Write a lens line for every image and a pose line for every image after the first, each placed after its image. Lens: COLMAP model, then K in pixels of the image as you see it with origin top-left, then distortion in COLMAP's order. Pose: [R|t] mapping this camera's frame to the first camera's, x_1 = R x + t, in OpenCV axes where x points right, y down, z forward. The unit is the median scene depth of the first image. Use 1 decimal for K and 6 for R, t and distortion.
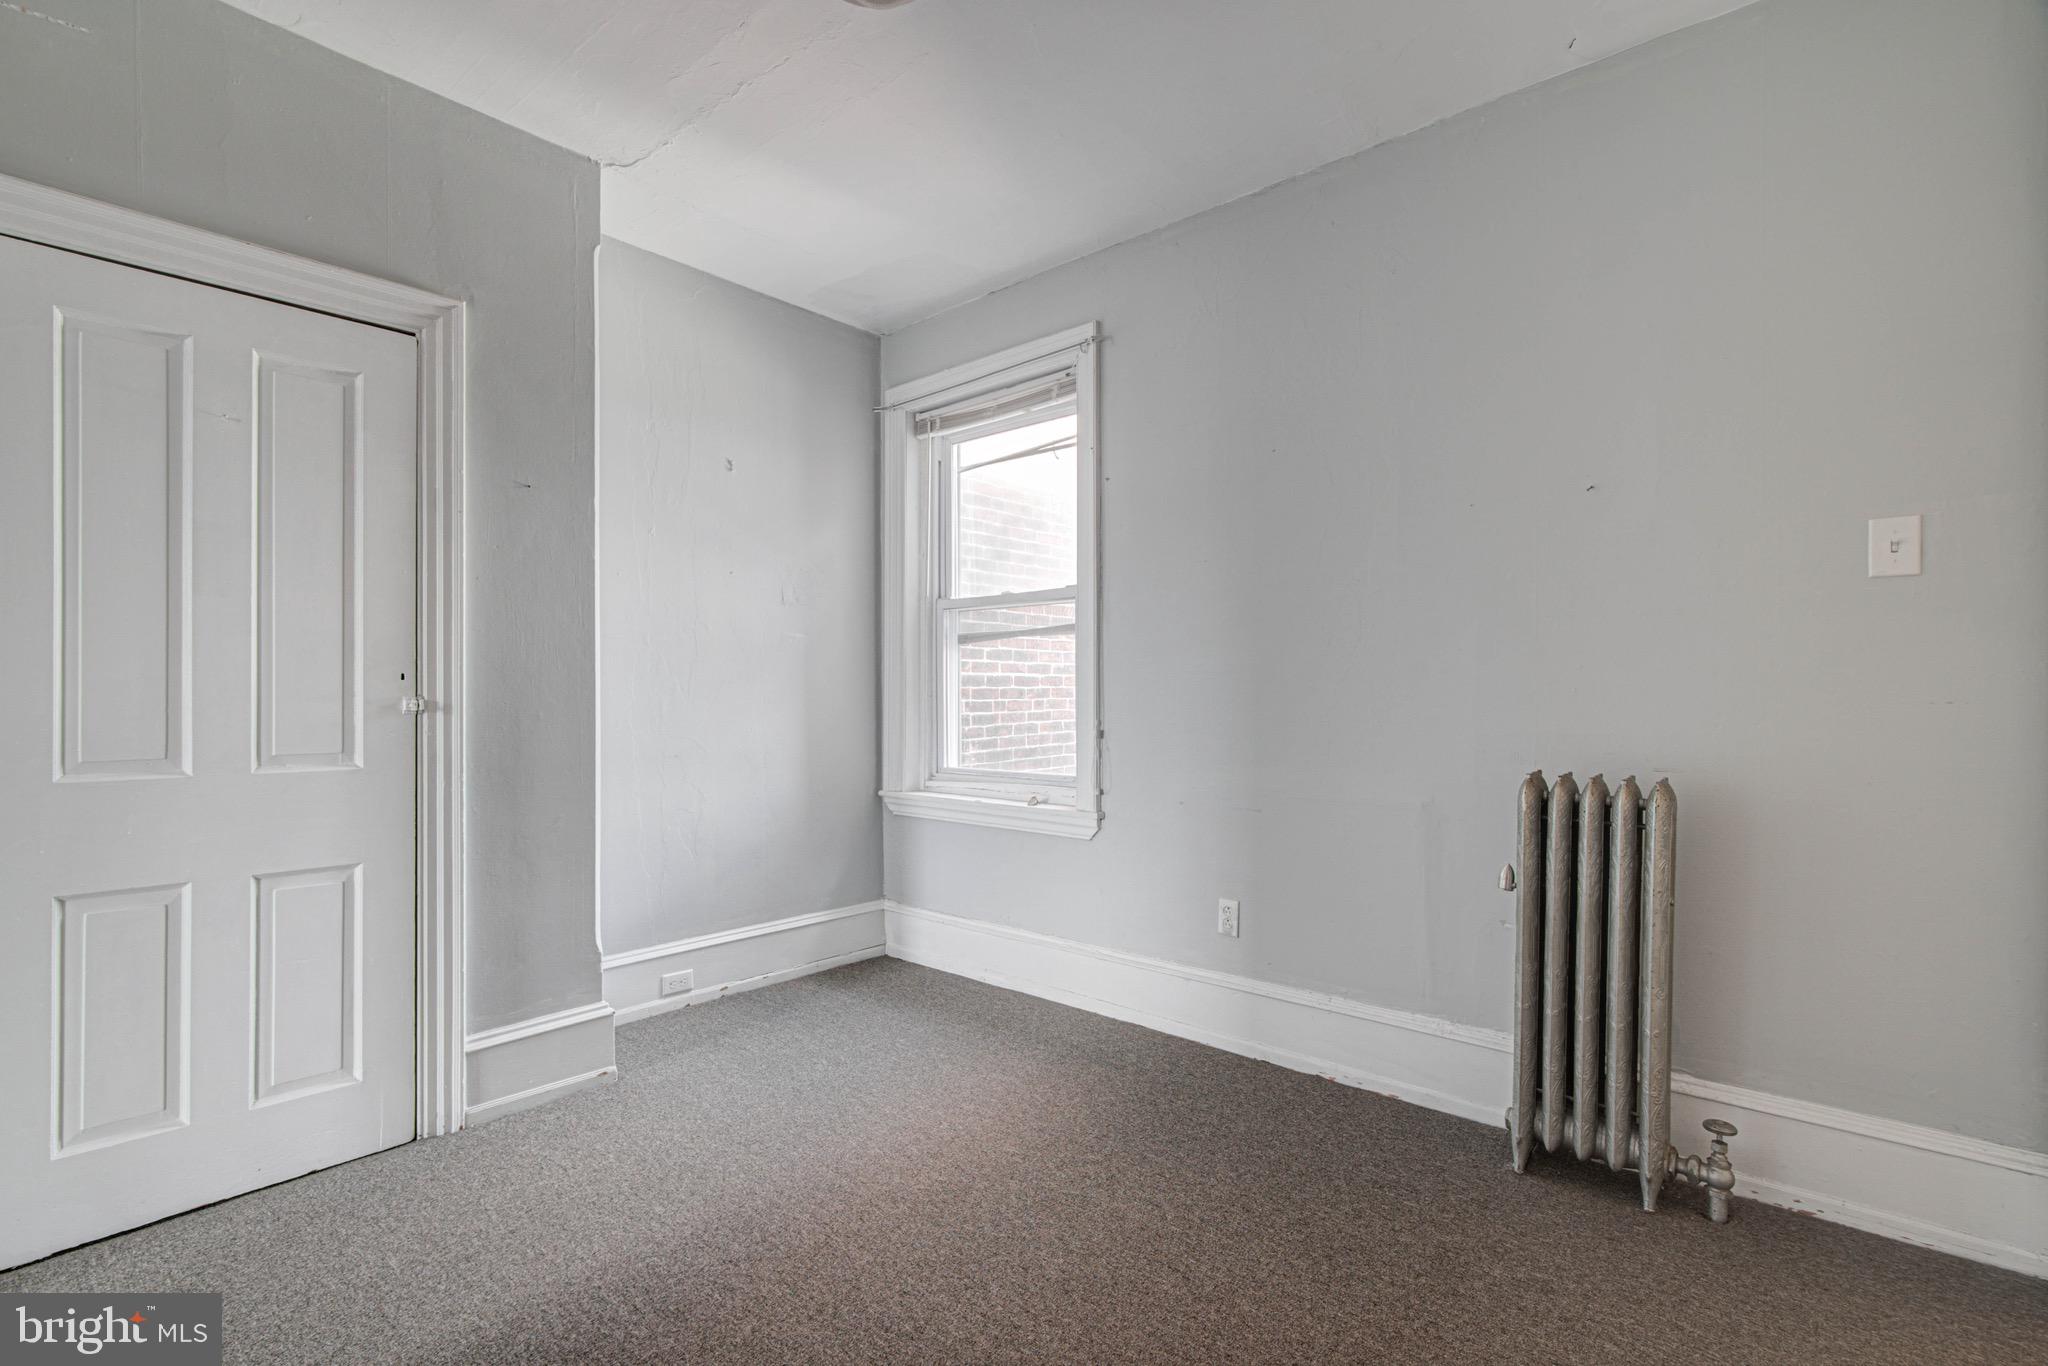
lens RADIAL K [[945.1, 0, 1014.5], [0, 945.1, 696.8], [0, 0, 1]] dist [-0.013361, 0.000985]
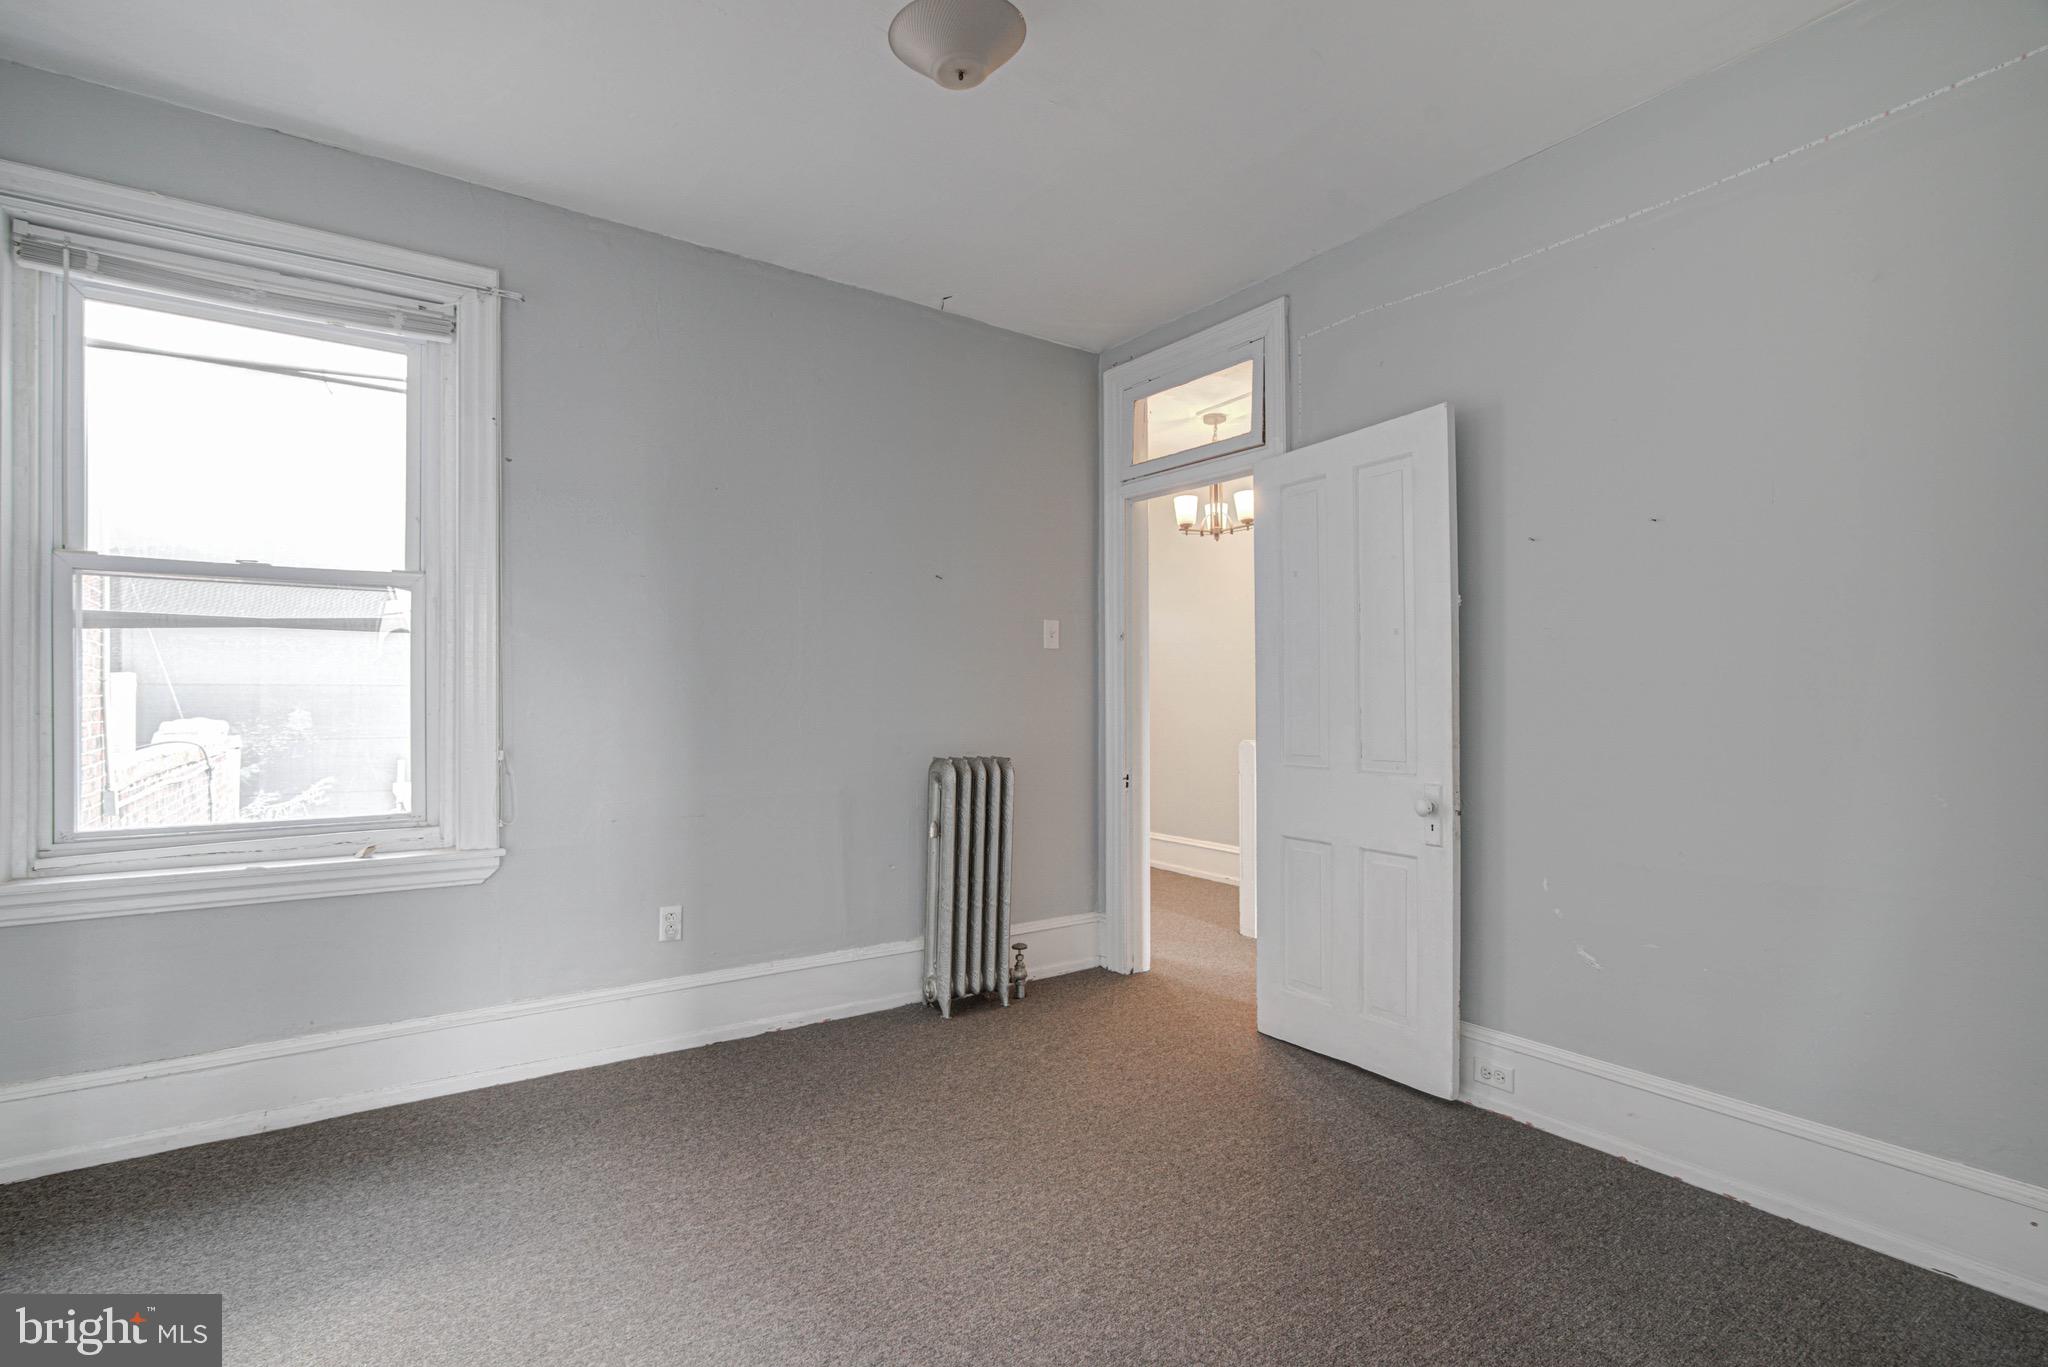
lens RADIAL K [[945.1, 0, 1012.6], [0, 945.1, 695.0], [0, 0, 1]] dist [-0.013361, 0.000985]
pose [[0.243981, 0.007798, 0.969749, -0.709107], [0.001002, 0.999965, -0.008293, -0.008927], [-0.969780, 0.002995, 0.243964, 0.391986]]
